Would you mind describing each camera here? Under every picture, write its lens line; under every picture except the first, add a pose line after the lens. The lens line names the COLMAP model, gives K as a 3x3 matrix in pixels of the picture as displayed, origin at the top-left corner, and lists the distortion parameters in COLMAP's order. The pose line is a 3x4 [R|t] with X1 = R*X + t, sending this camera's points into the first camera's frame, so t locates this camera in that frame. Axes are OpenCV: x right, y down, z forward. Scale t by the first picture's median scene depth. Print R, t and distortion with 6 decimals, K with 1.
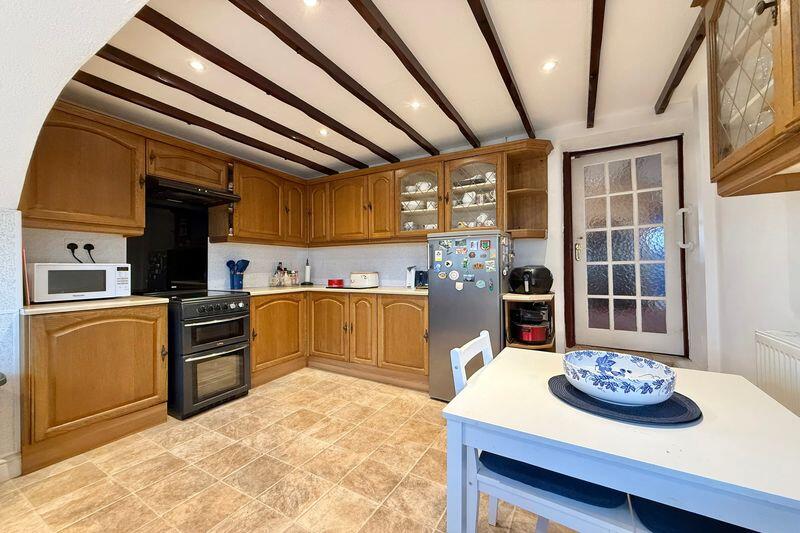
lens RADIAL K [[317.2, 0, 397.9], [0, 317.2, 265.9], [0, 0, 1]] dist [-0.003470, -0.000180]
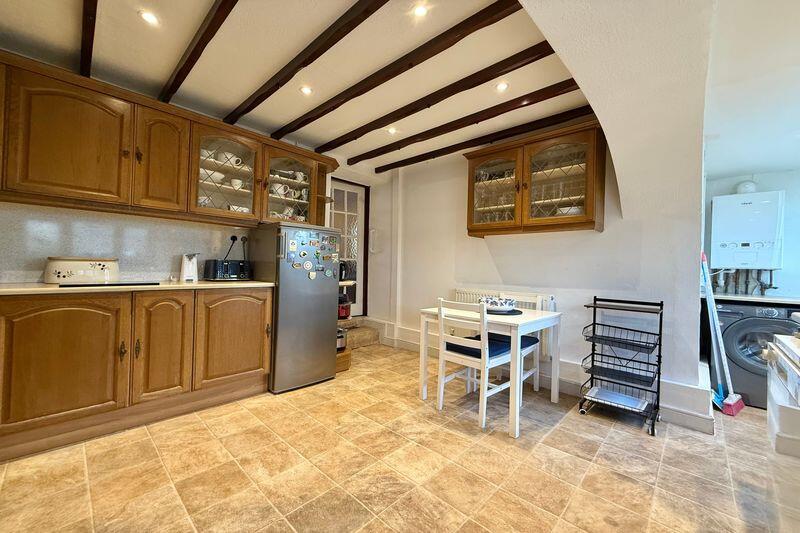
lens RADIAL K [[317.2, 0, 399.8], [0, 317.2, 265.2], [0, 0, 1]] dist [-0.003470, -0.000180]
pose [[0.230638, 0.017856, 0.972876, -0.728950], [-0.031002, 0.999459, -0.010994, 0.028972], [-0.972546, -0.027625, 0.231067, 0.422987]]
